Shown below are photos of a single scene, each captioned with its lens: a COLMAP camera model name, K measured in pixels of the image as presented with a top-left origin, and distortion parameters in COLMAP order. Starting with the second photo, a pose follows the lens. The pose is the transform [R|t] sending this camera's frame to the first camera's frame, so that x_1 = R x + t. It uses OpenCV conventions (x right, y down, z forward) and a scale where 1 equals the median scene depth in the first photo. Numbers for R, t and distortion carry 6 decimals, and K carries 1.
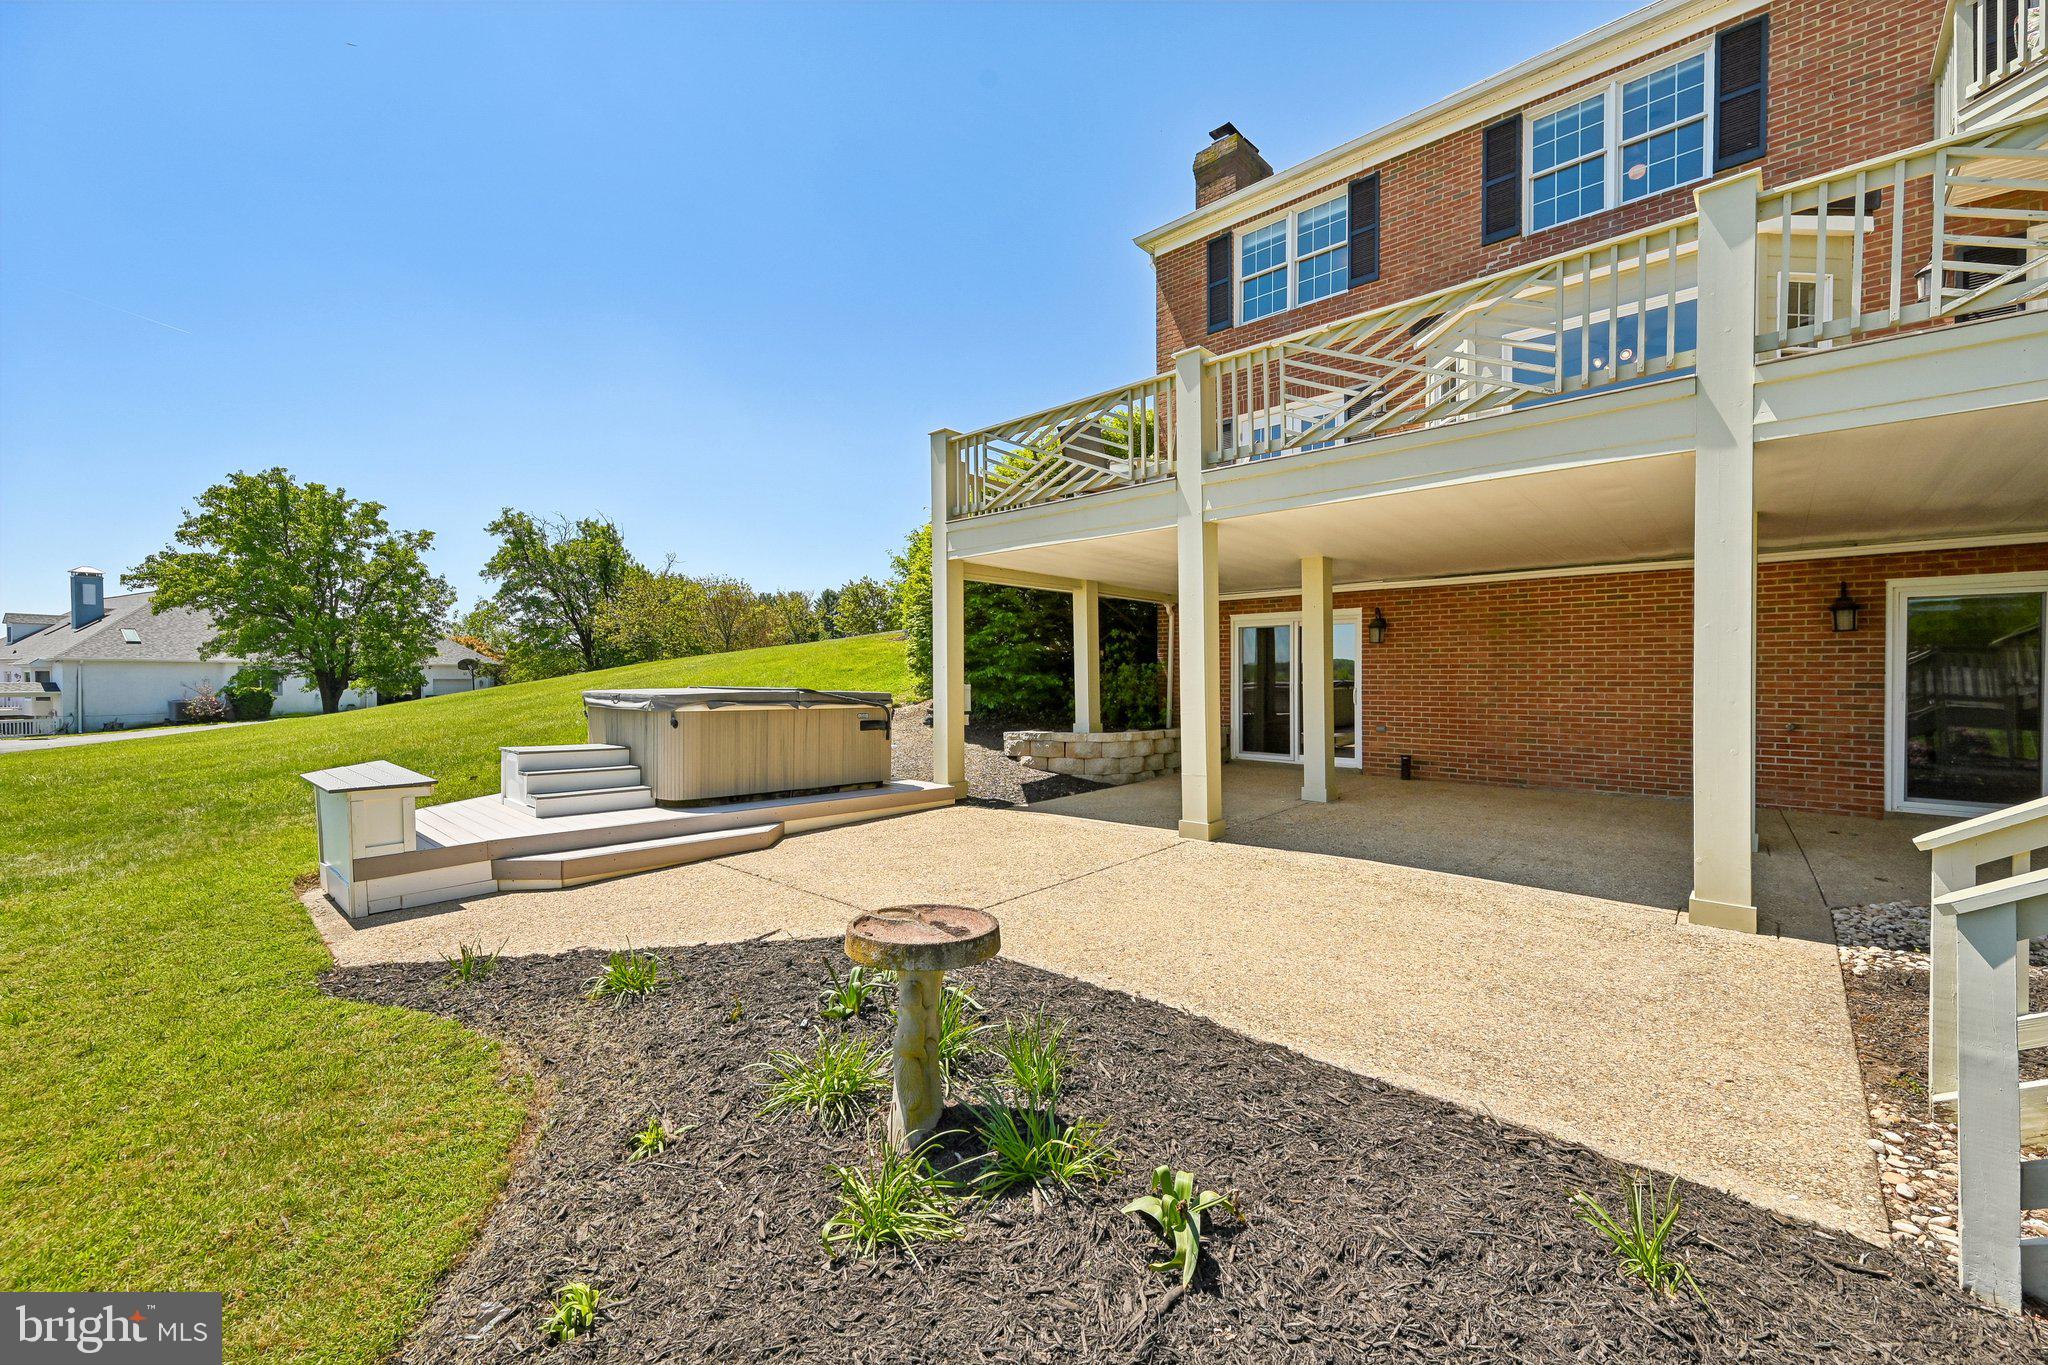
lens RADIAL K [[808.1, 0, 1036.9], [0, 808.1, 693.1], [0, 0, 1]] dist [-0.001291, 0.000370]
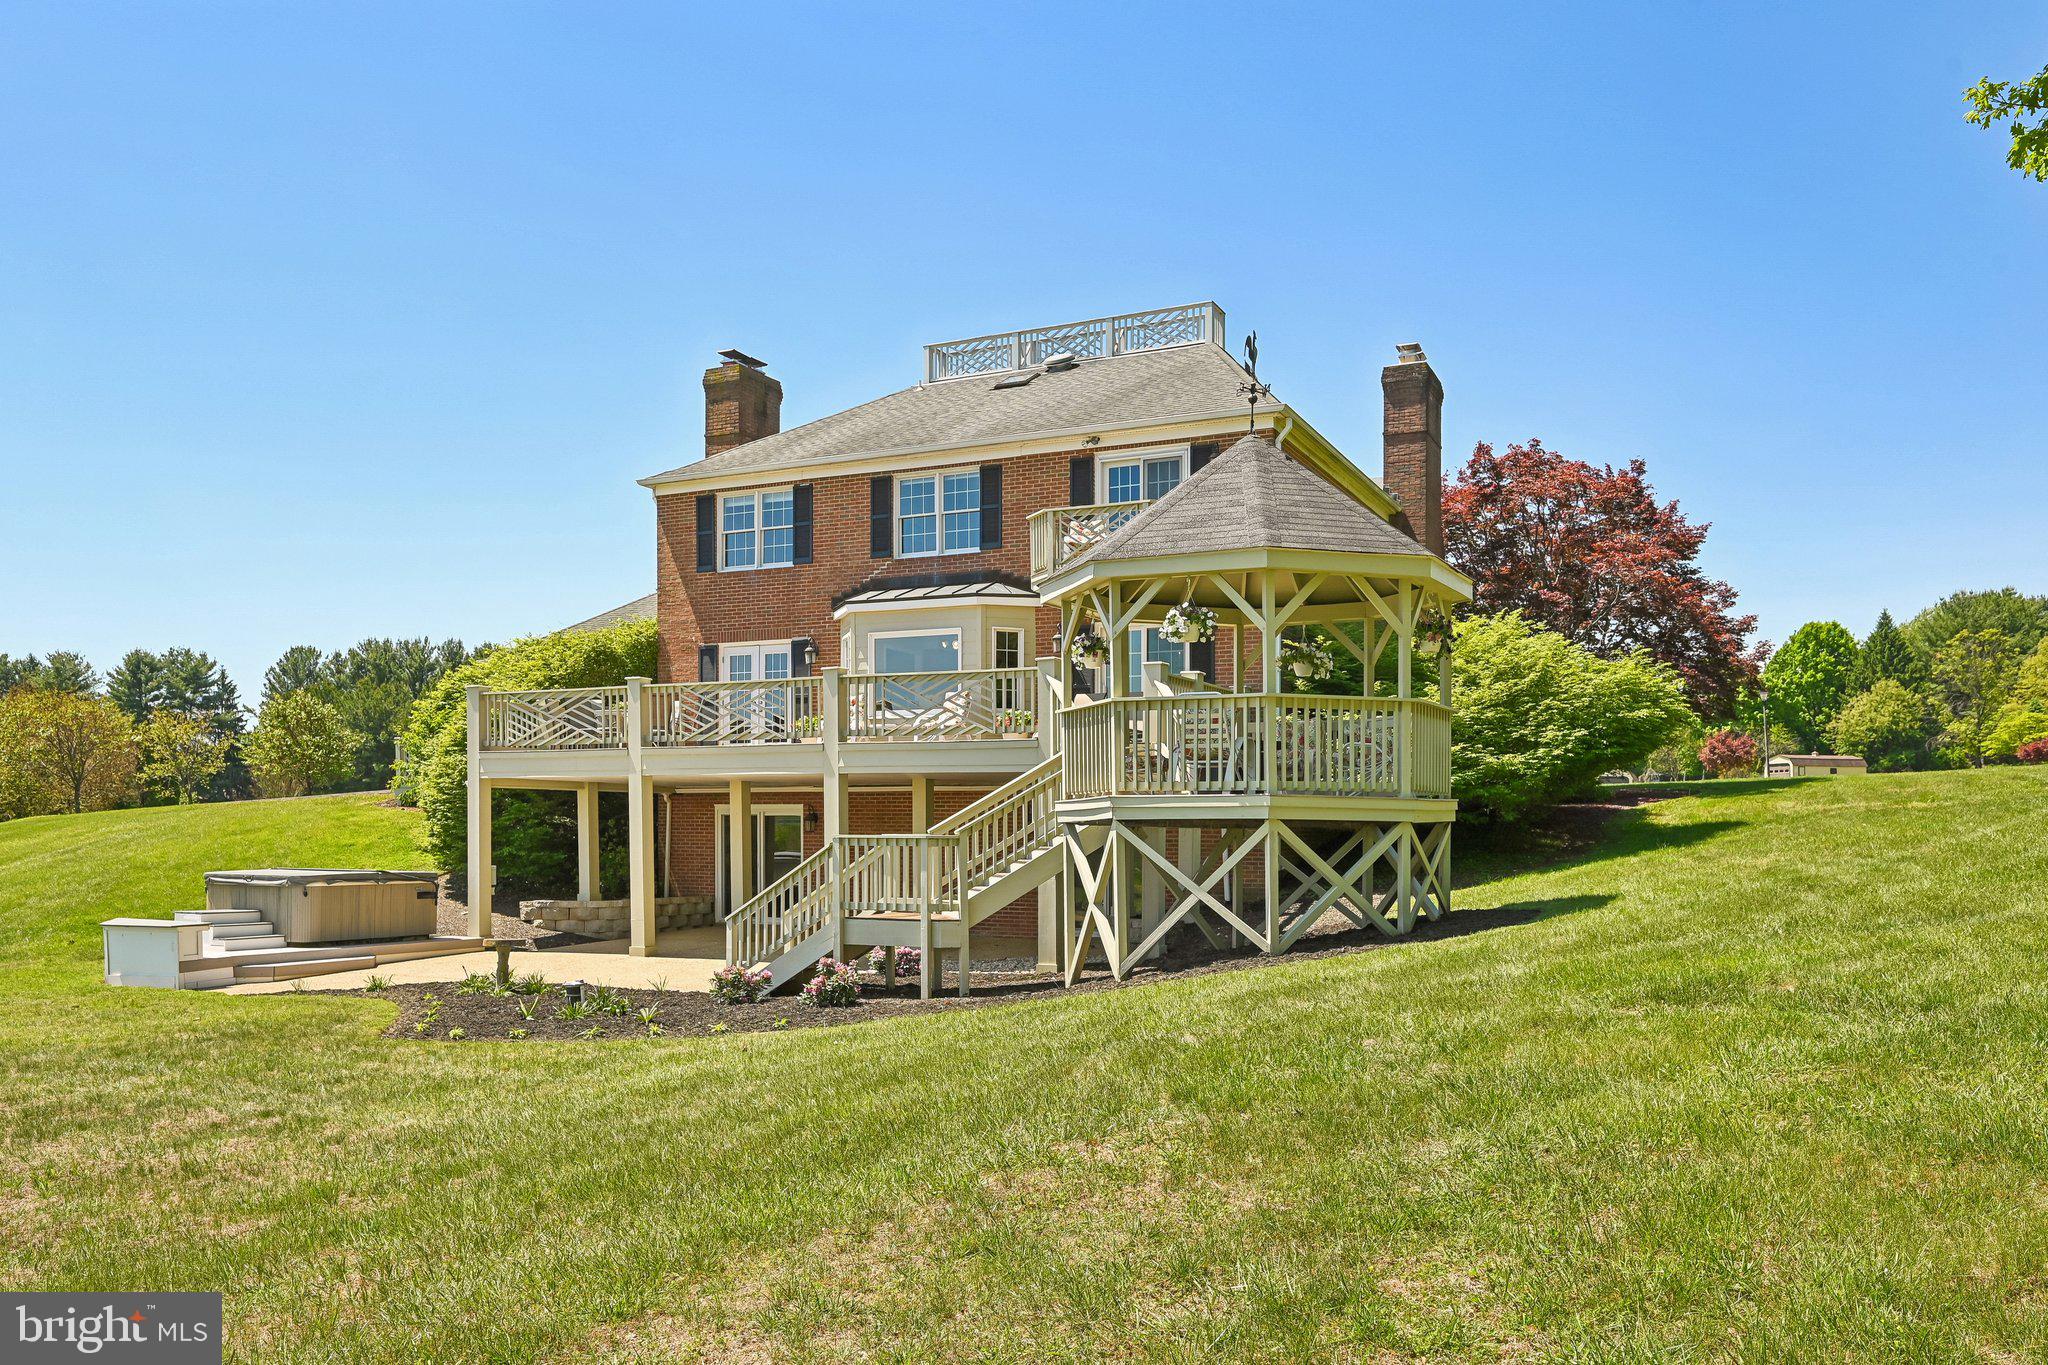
lens RADIAL K [[1557.9, 0, 1020.8], [0, 1557.9, 825.0], [0, 0, 1]] dist [-0.000514, -0.002161]
pose [[0.961238, 0.001880, 0.275713, 0.040782], [0.003090, 0.999841, -0.017589, -0.026693], [-0.275702, 0.017759, 0.961079, -1.578260]]
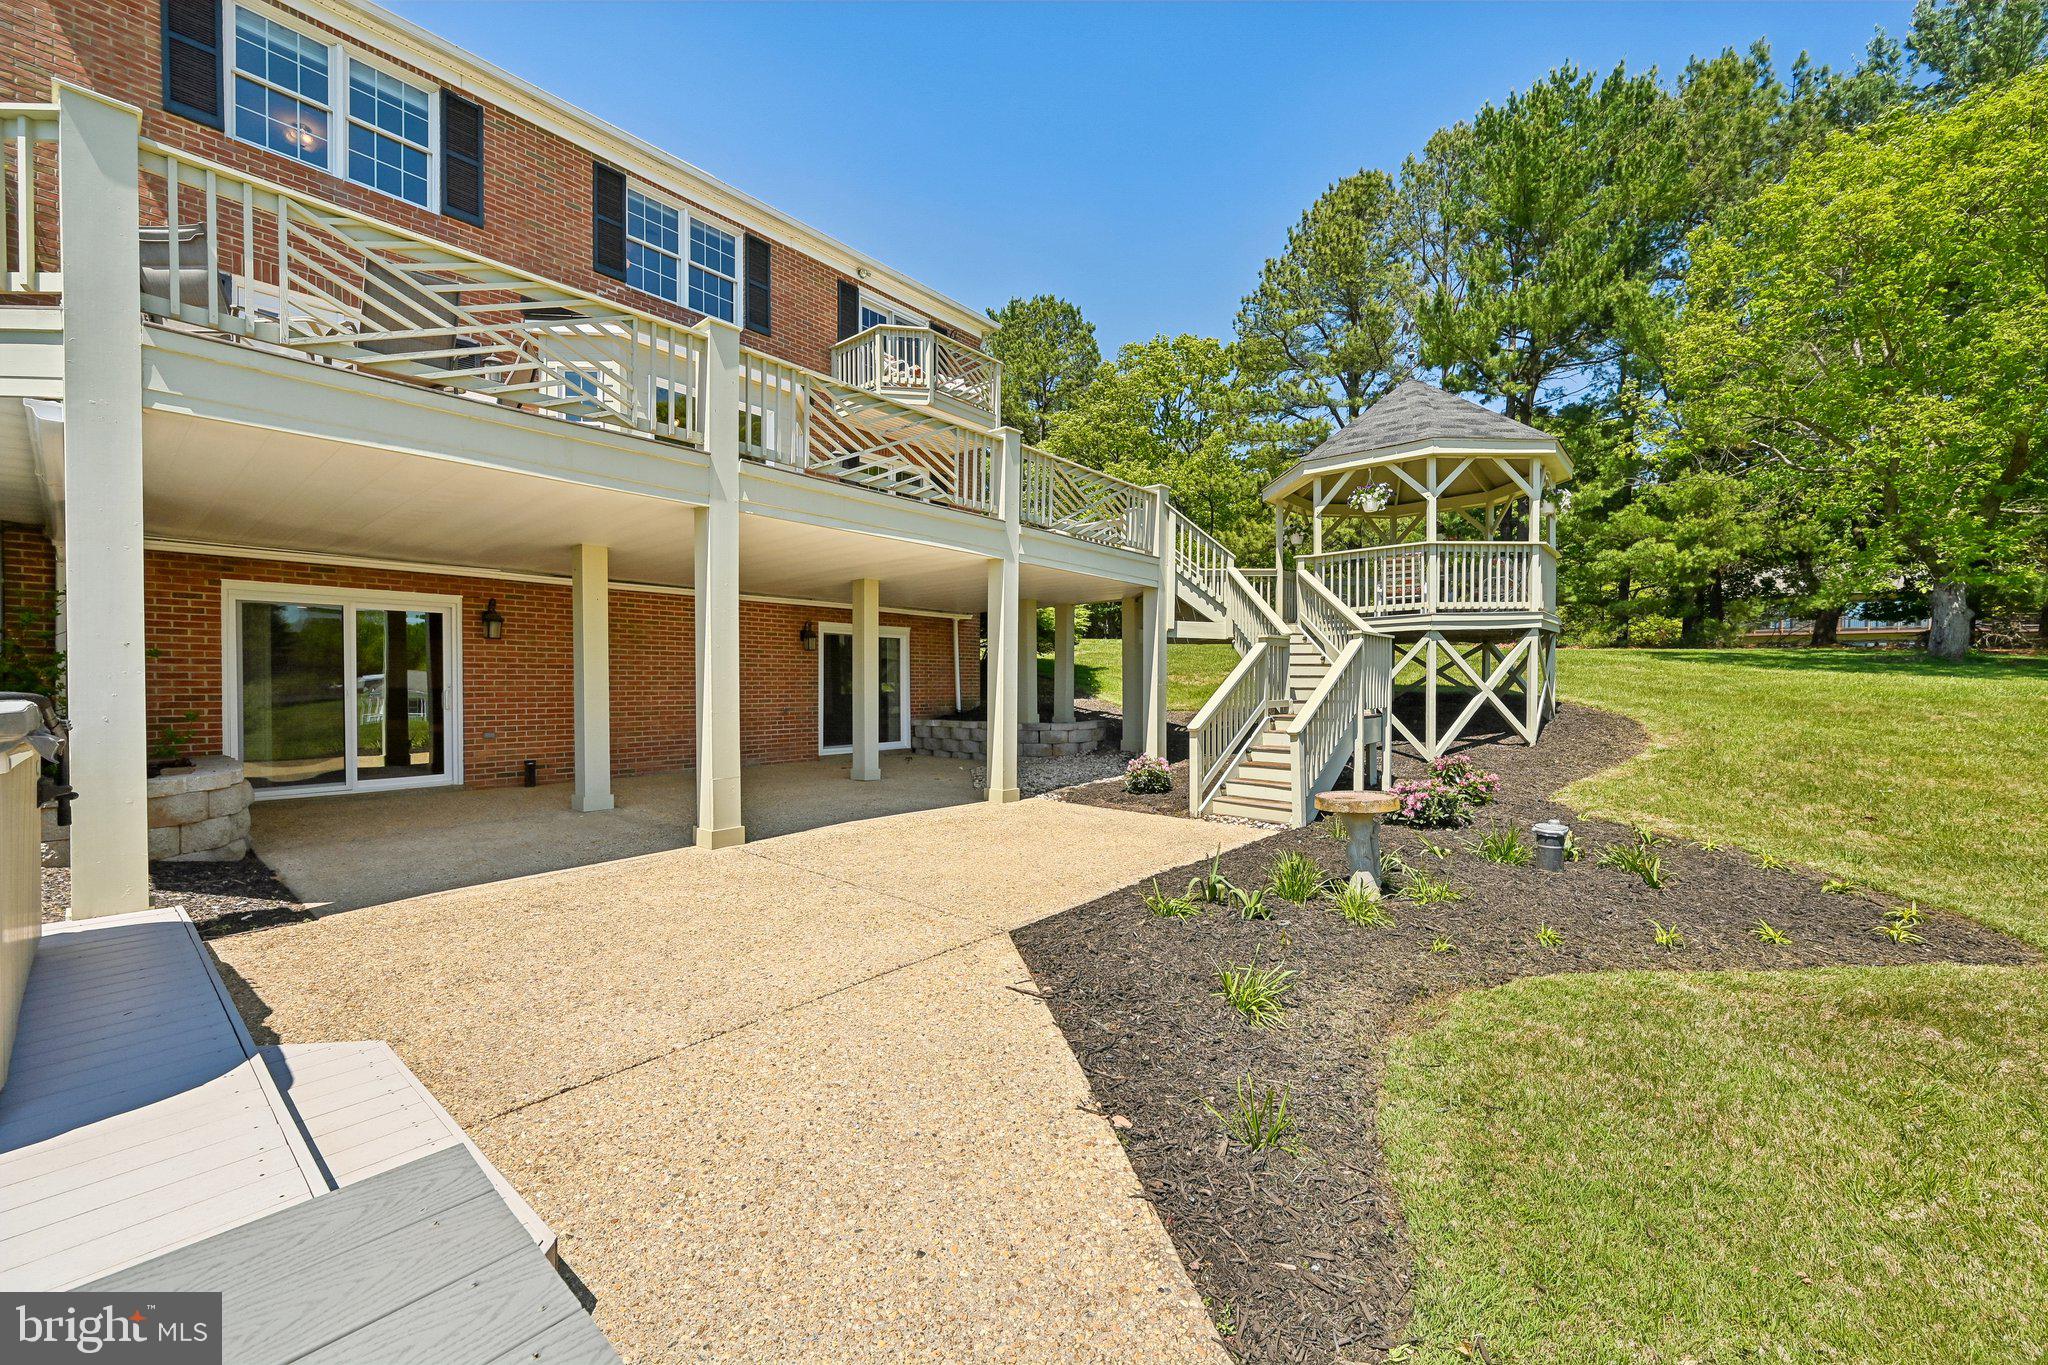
lens RADIAL K [[808.1, 0, 1029.4], [0, 808.1, 688.0], [0, 0, 1]] dist [-0.001291, 0.000370]
pose [[-0.049707, -0.008553, 0.998727, -0.493249], [0.019824, 0.999758, 0.009548, -0.003487], [-0.998567, 0.020273, -0.049525, 0.450180]]
